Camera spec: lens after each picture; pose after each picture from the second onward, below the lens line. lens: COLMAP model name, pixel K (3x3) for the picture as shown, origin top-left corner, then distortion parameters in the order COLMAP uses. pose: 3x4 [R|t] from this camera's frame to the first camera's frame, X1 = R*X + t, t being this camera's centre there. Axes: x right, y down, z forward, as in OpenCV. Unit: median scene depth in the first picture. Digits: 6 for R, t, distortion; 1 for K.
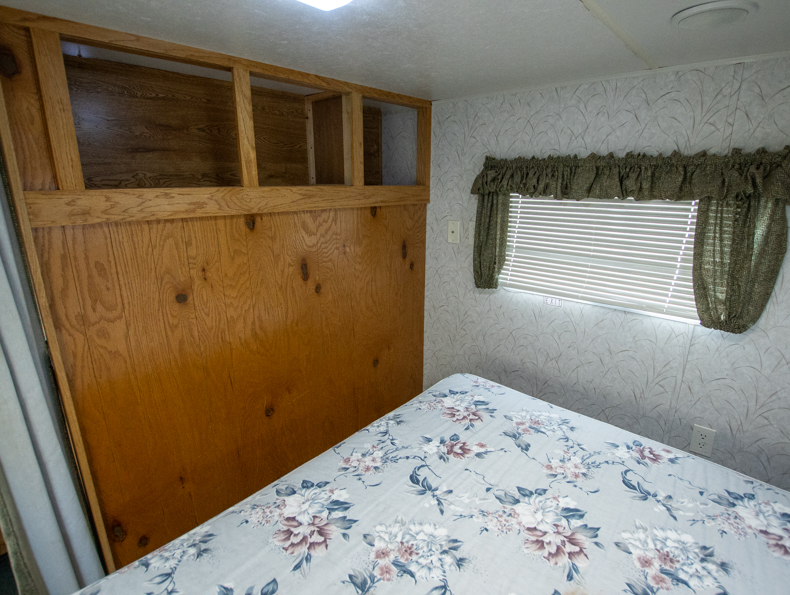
lens RADIAL K [[411.4, 0, 399.2], [0, 411.4, 296.7], [0, 0, 1]] dist [-0.031507, 0.001867]
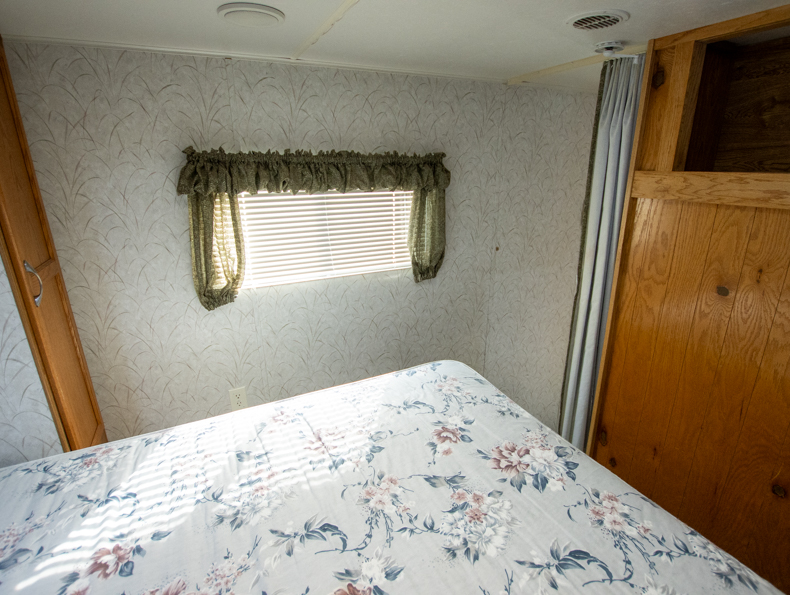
lens RADIAL K [[411.4, 0, 399.2], [0, 411.4, 296.7], [0, 0, 1]] dist [-0.031507, 0.001867]
pose [[-0.379302, 0.283048, -0.880917, 0.676426], [-0.240510, 0.889175, 0.389259, -0.196899], [0.893468, 0.359516, -0.269190, 0.695484]]
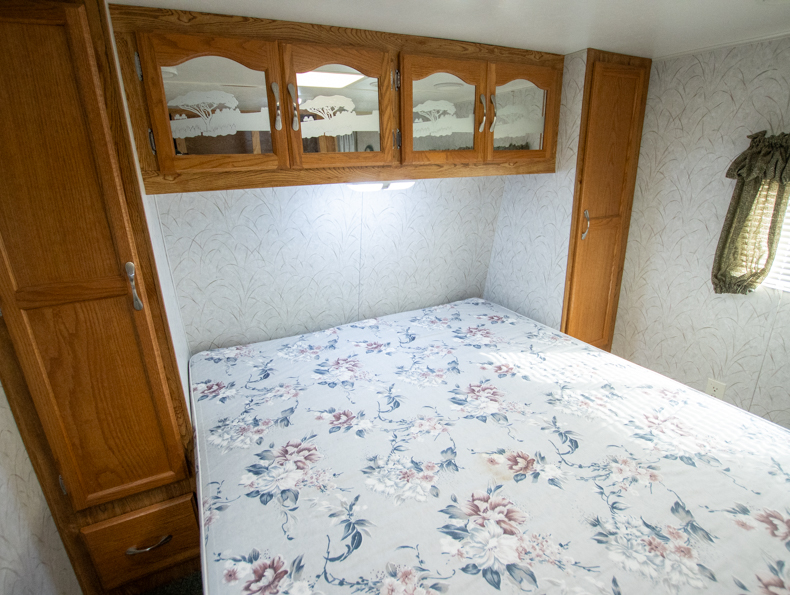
lens RADIAL K [[411.4, 0, 399.2], [0, 411.4, 296.7], [0, 0, 1]] dist [-0.031507, 0.001867]
pose [[-0.932857, -0.099102, 0.346348, 0.240940], [0.113454, 0.831675, 0.543548, -0.343001], [-0.341916, 0.546348, -0.764590, 1.239469]]
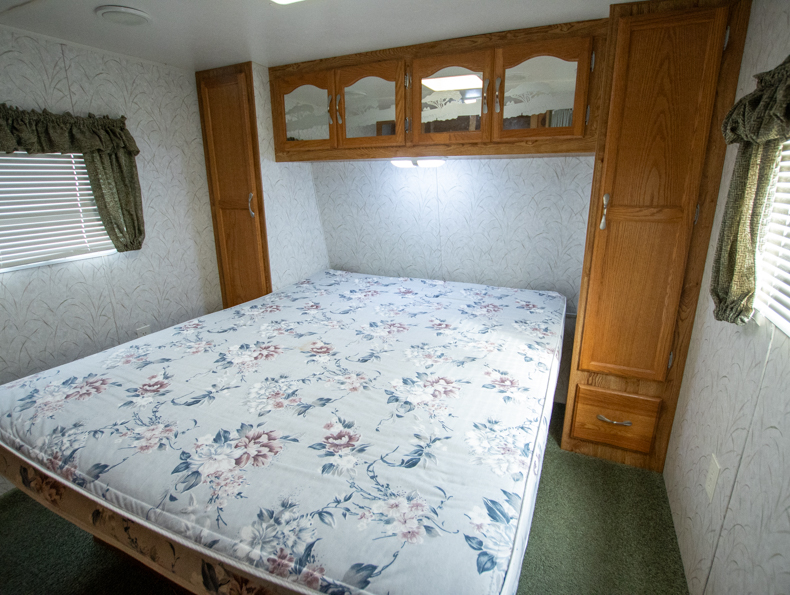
lens RADIAL K [[408.6, 0, 399.5], [0, 408.6, 297.9], [0, 0, 1]] dist [-0.034751, 0.001715]
pose [[-0.300265, -0.270789, 0.914612, -0.950938], [0.261071, 0.898912, 0.351850, -0.017582], [-0.917433, 0.344427, -0.199217, 0.604240]]
